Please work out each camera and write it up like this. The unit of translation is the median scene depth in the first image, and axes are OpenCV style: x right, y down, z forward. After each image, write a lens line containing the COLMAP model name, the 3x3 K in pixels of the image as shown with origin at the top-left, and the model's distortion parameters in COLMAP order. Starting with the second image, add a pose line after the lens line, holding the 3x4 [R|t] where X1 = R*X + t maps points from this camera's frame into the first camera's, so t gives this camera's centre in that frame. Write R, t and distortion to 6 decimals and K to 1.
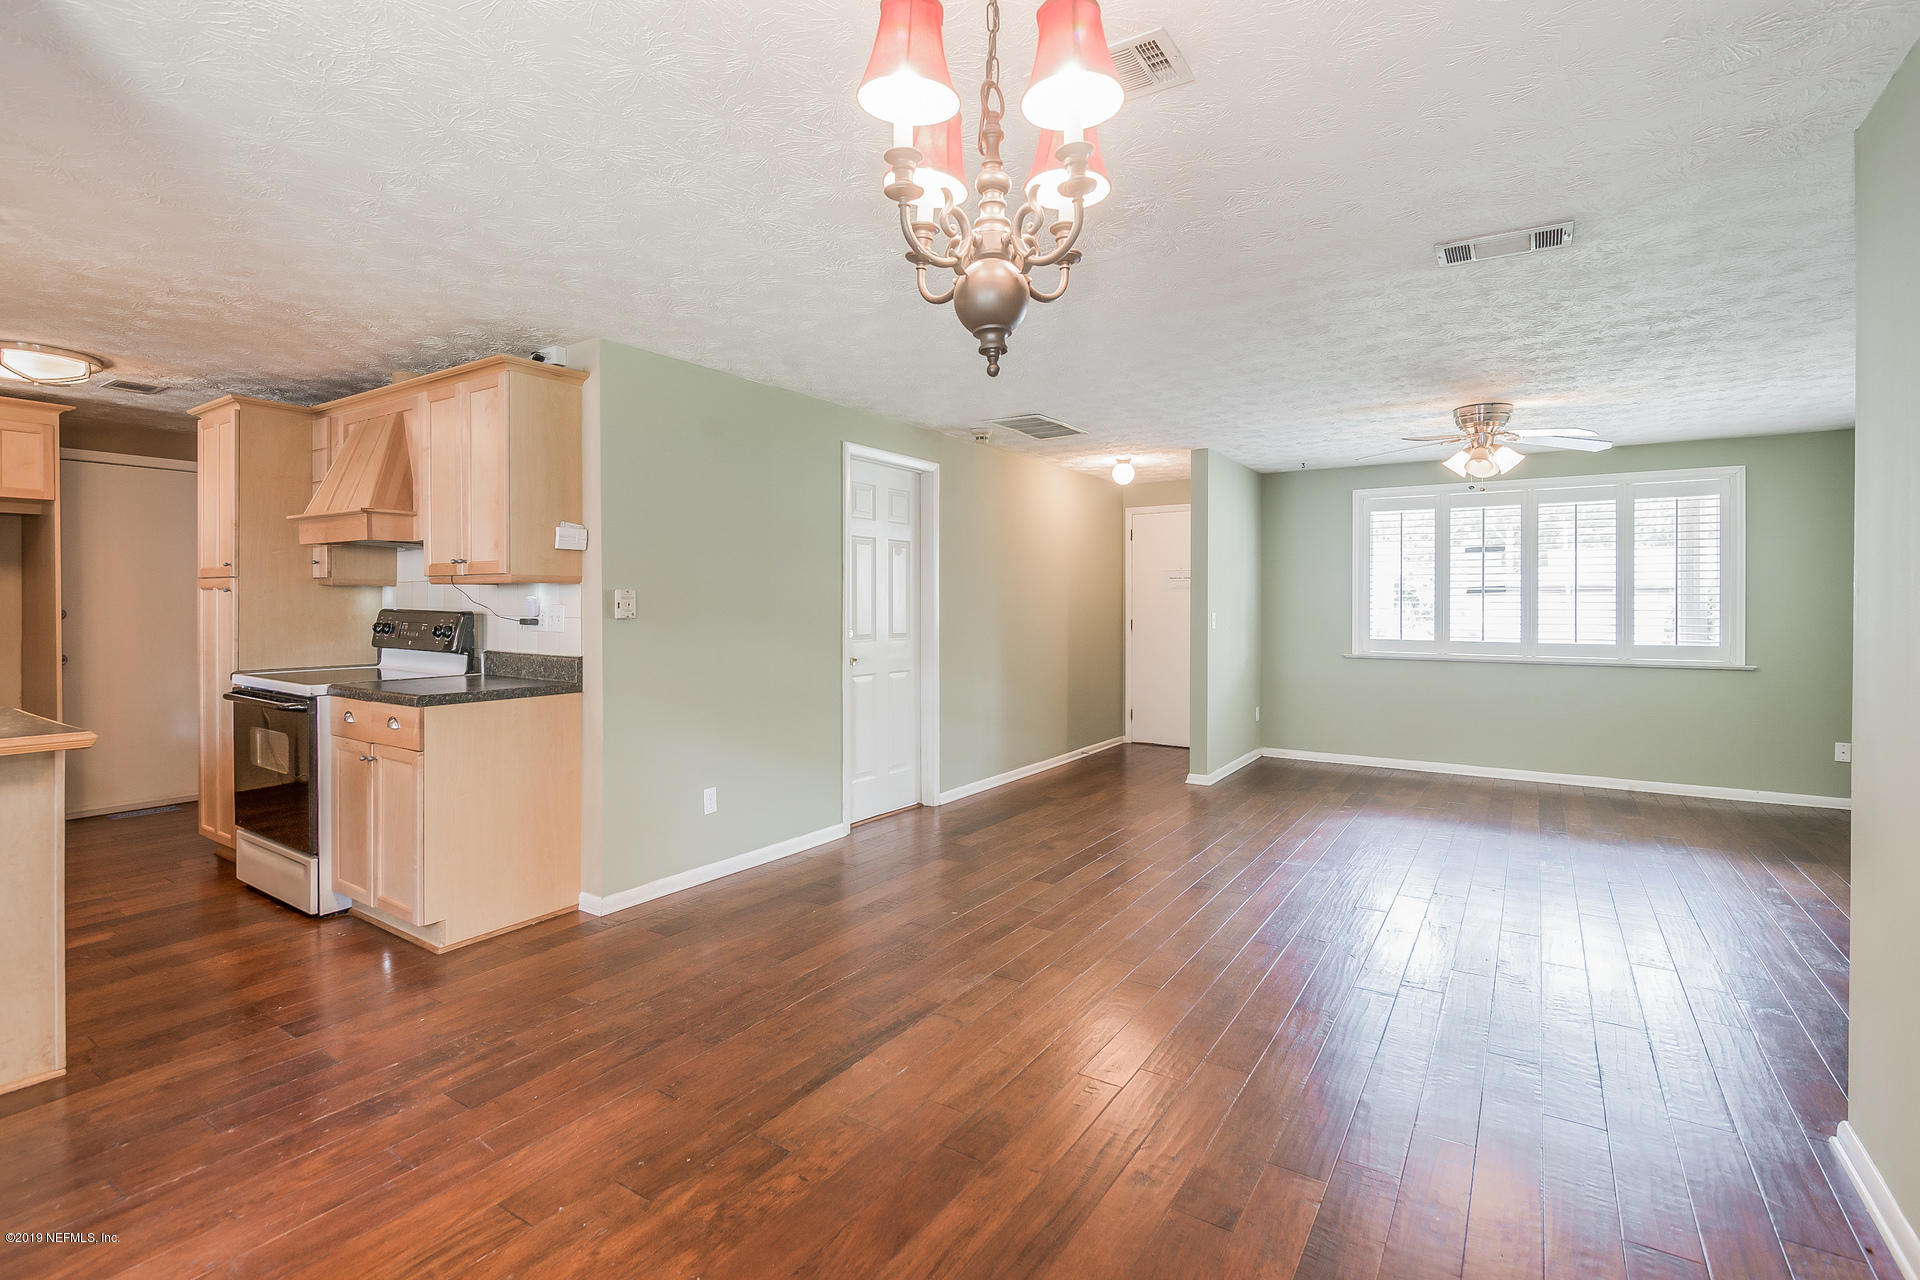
lens RADIAL K [[871.8, 0, 952.2], [0, 871.8, 604.2], [0, 0, 1]] dist [-0.000384, -0.000184]
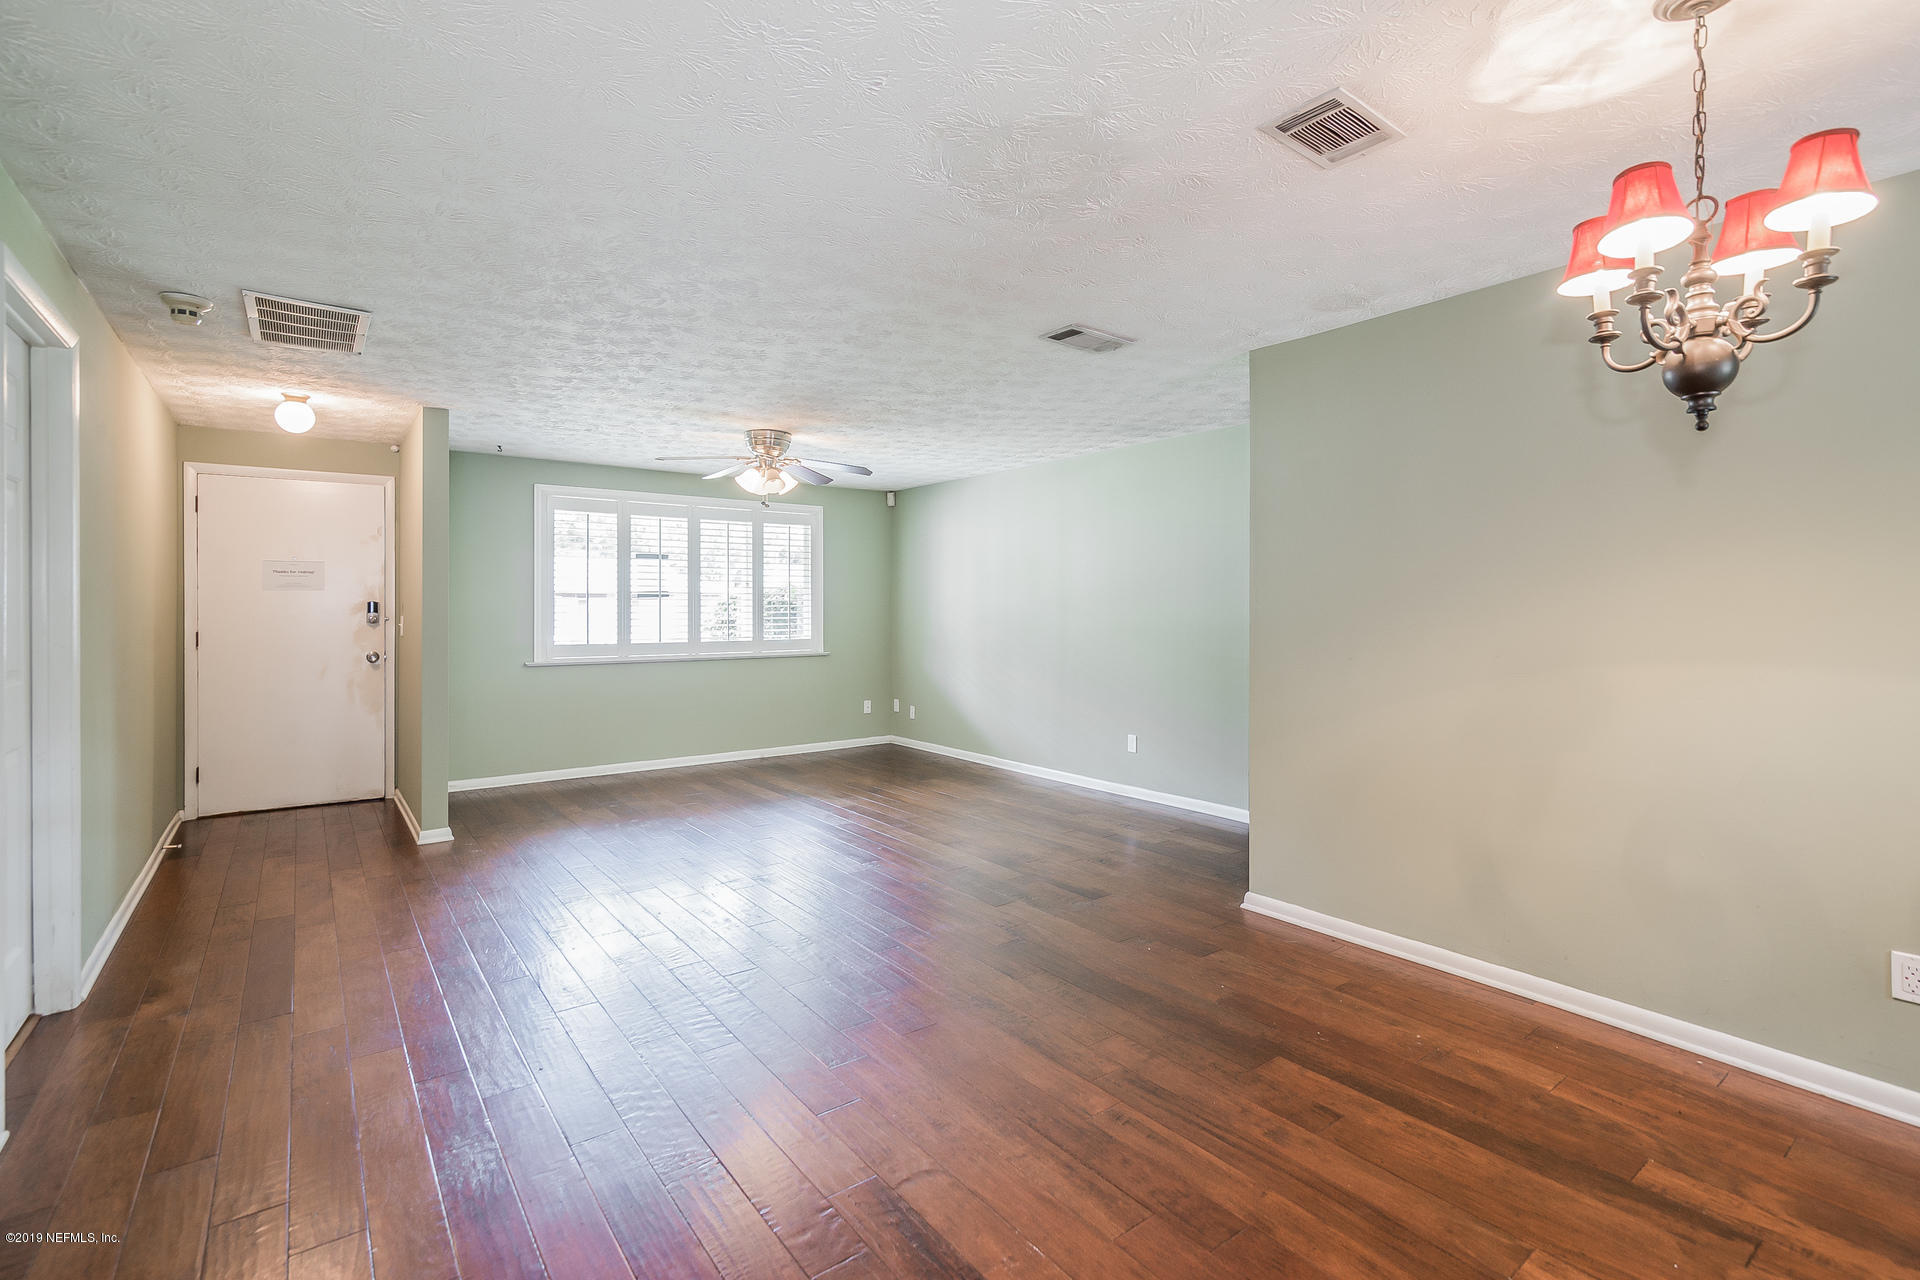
lens RADIAL K [[871.8, 0, 952.2], [0, 871.8, 604.2], [0, 0, 1]] dist [-0.000384, -0.000184]
pose [[0.335977, 0.000934, 0.941870, -0.281264], [0.002350, 0.999996, -0.001830, -0.001492], [-0.941867, 0.002828, 0.335973, 0.300258]]
